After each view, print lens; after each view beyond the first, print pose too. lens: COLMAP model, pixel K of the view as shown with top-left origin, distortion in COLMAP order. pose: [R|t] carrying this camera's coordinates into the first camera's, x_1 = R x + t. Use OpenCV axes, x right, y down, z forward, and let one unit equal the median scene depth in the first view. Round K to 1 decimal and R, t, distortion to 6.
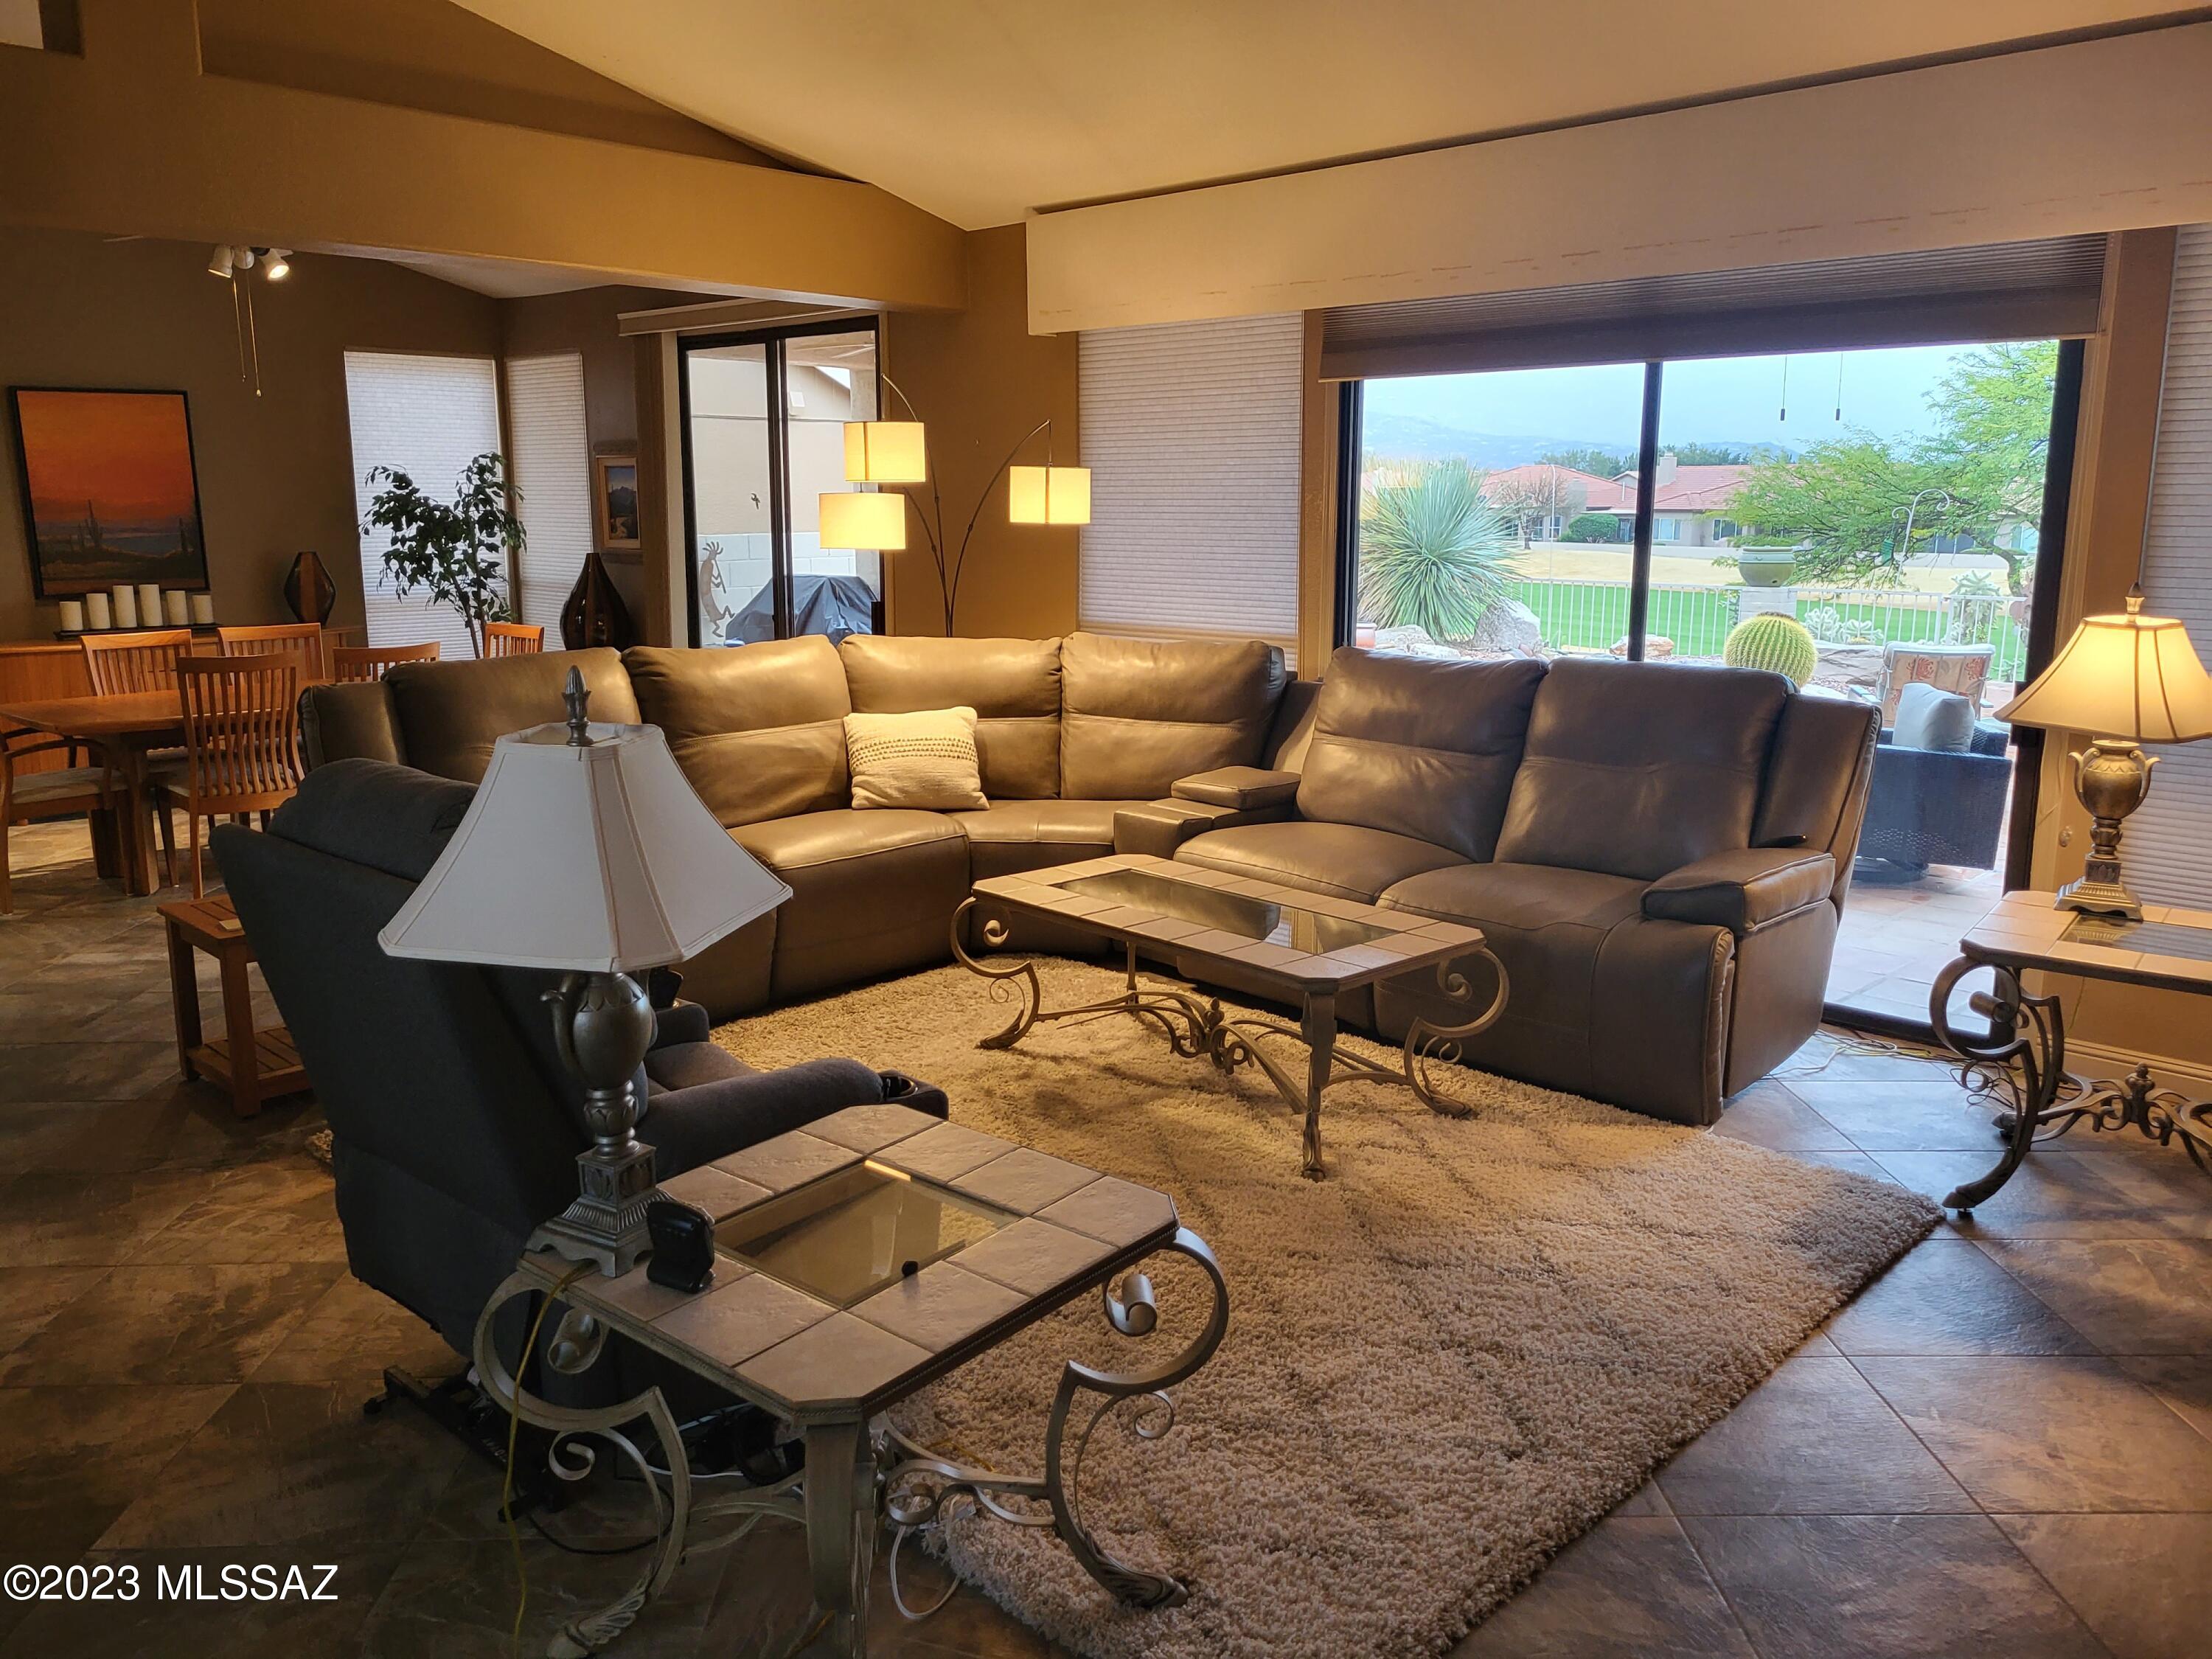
lens RADIAL K [[1694.3, 0, 1100.1], [0, 1694.3, 833.4], [0, 0, 1]] dist [0.034874, -0.021875]
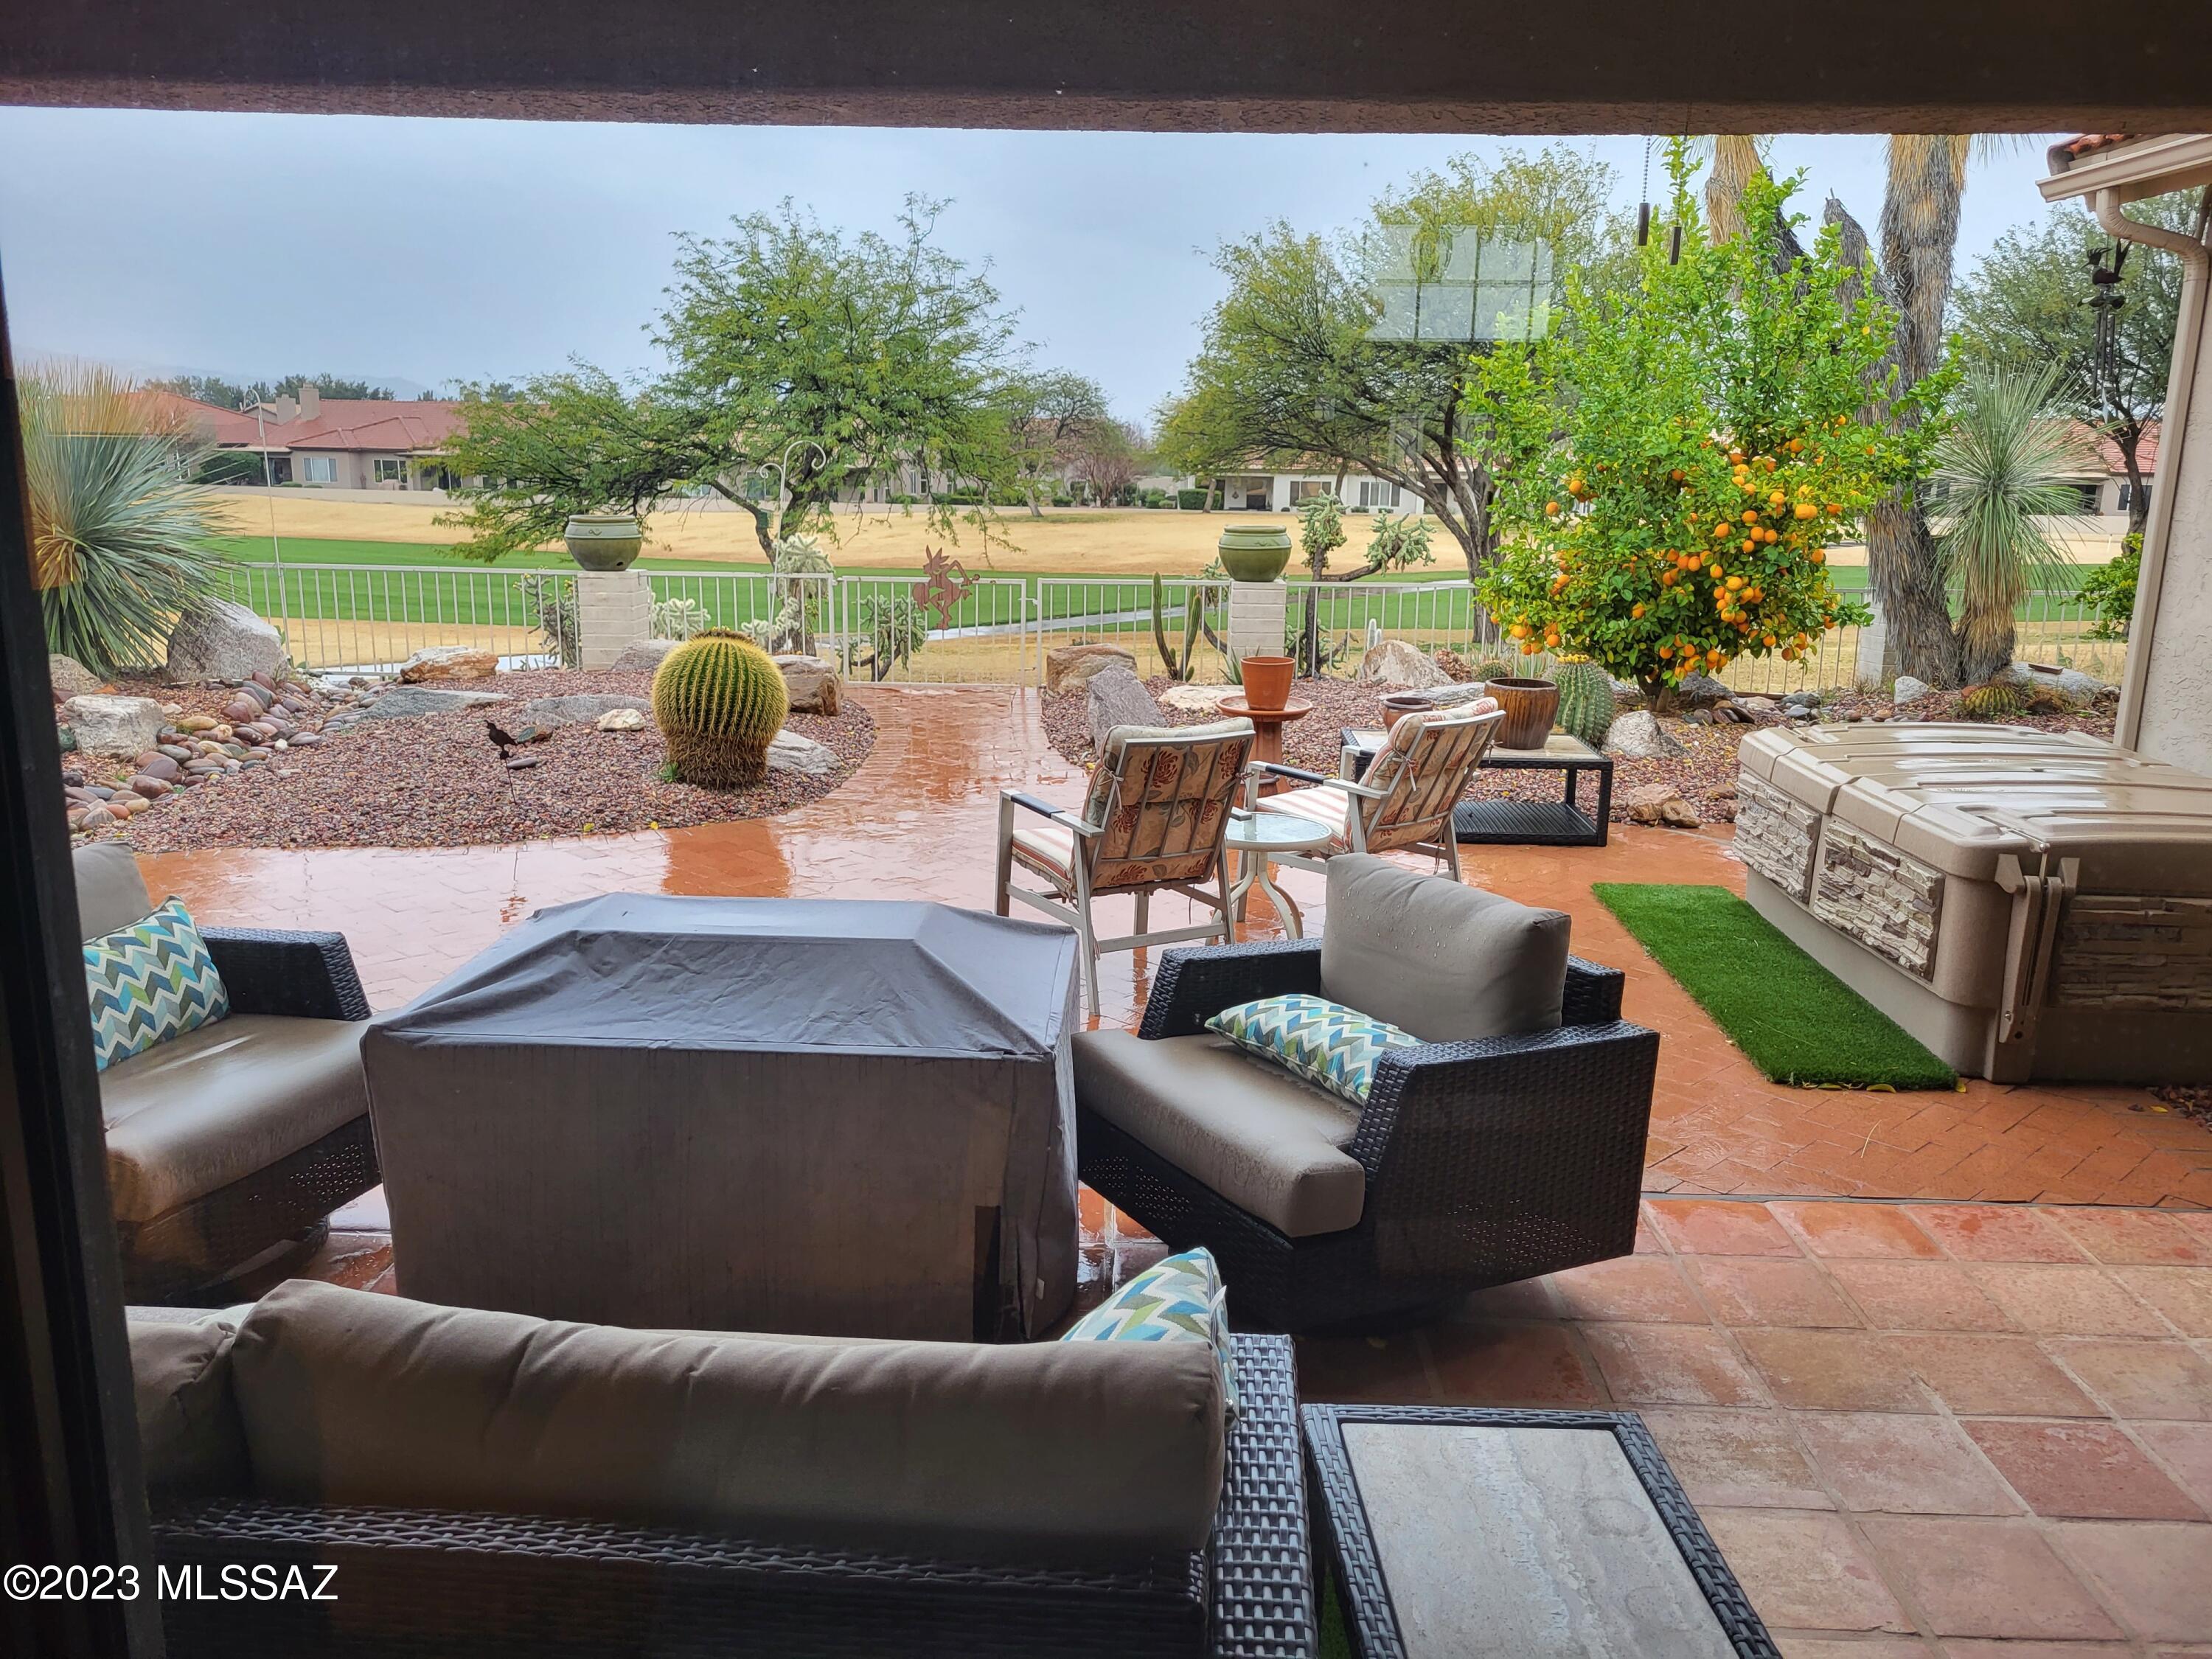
lens RADIAL K [[1694.3, 0, 1106.3], [0, 1694.3, 831.5], [0, 0, 1]] dist [0.034874, -0.021875]
pose [[0.730963, -0.141286, 0.667631, 0.026667], [0.118742, 0.989742, 0.079446, -0.038529], [-0.672007, 0.021204, 0.740241, 0.185040]]
